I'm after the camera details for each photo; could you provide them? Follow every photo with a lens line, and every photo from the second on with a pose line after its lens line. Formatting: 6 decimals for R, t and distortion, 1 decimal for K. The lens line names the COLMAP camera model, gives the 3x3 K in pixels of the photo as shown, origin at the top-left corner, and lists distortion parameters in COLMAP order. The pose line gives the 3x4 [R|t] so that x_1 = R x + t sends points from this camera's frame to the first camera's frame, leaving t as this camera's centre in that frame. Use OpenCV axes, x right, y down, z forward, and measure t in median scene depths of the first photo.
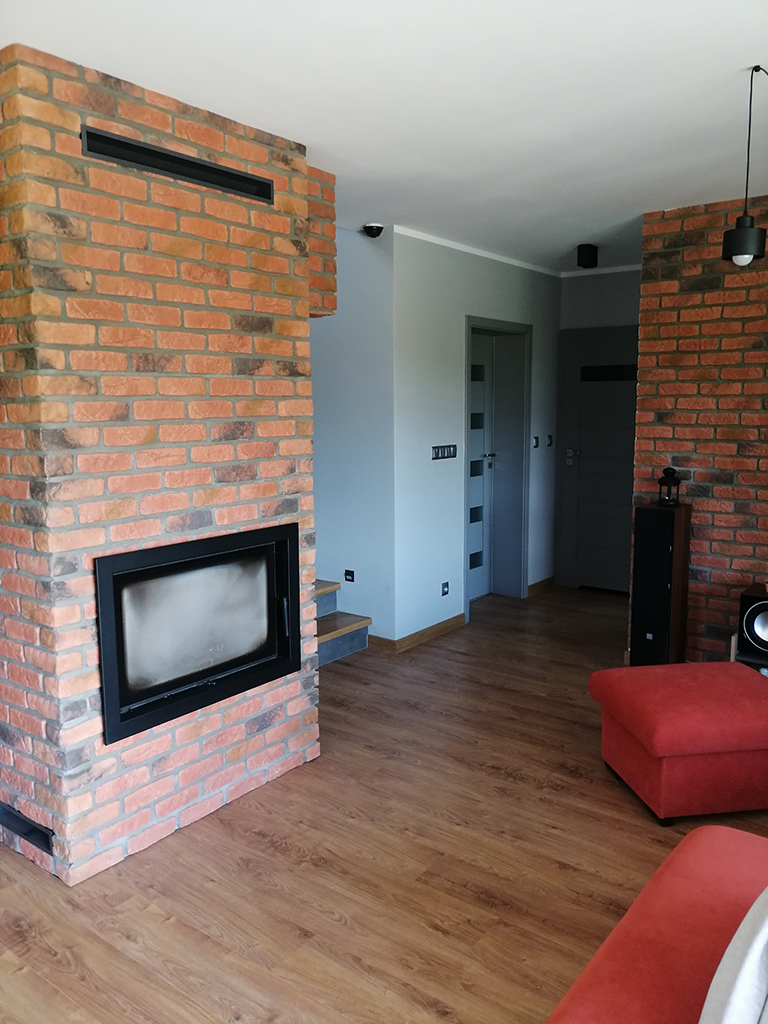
lens RADIAL K [[805.0, 0, 385.9], [0, 805.0, 510.7], [0, 0, 1]] dist [-0.002643, 0.002312]
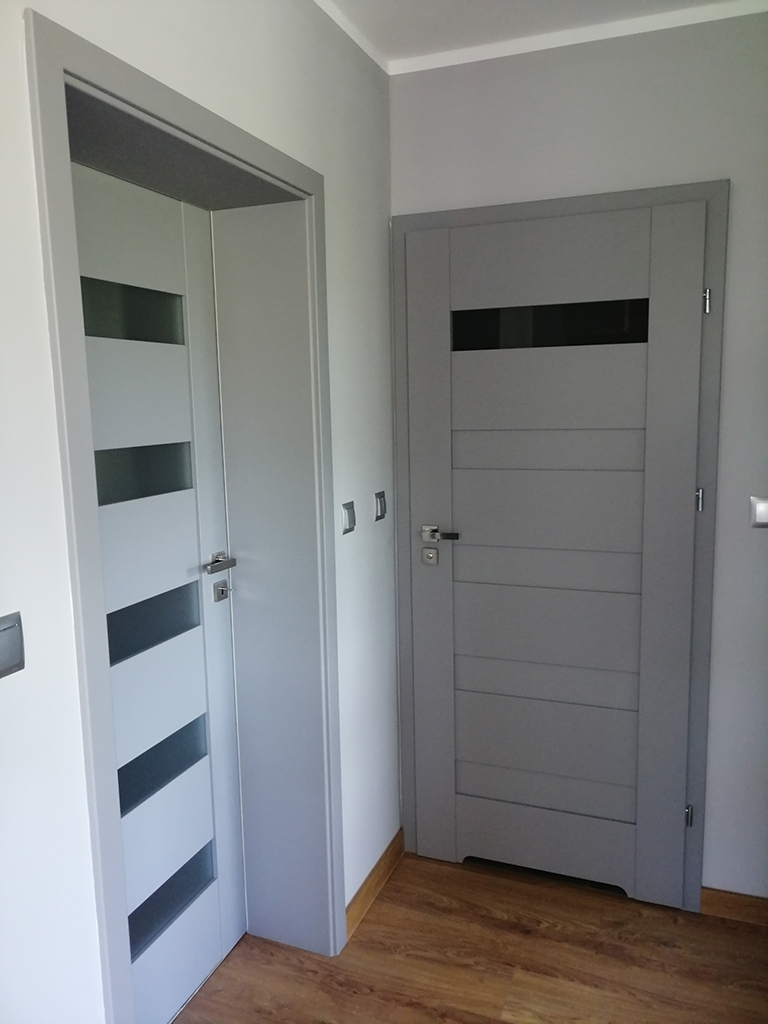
lens RADIAL K [[805.0, 0, 384.4], [0, 805.0, 511.3], [0, 0, 1]] dist [-0.002643, 0.002312]
pose [[0.964074, -0.052573, 0.260378, 0.106270], [0.051151, 0.998616, 0.012239, -0.089779], [-0.260661, 0.001520, 0.965429, 0.635811]]
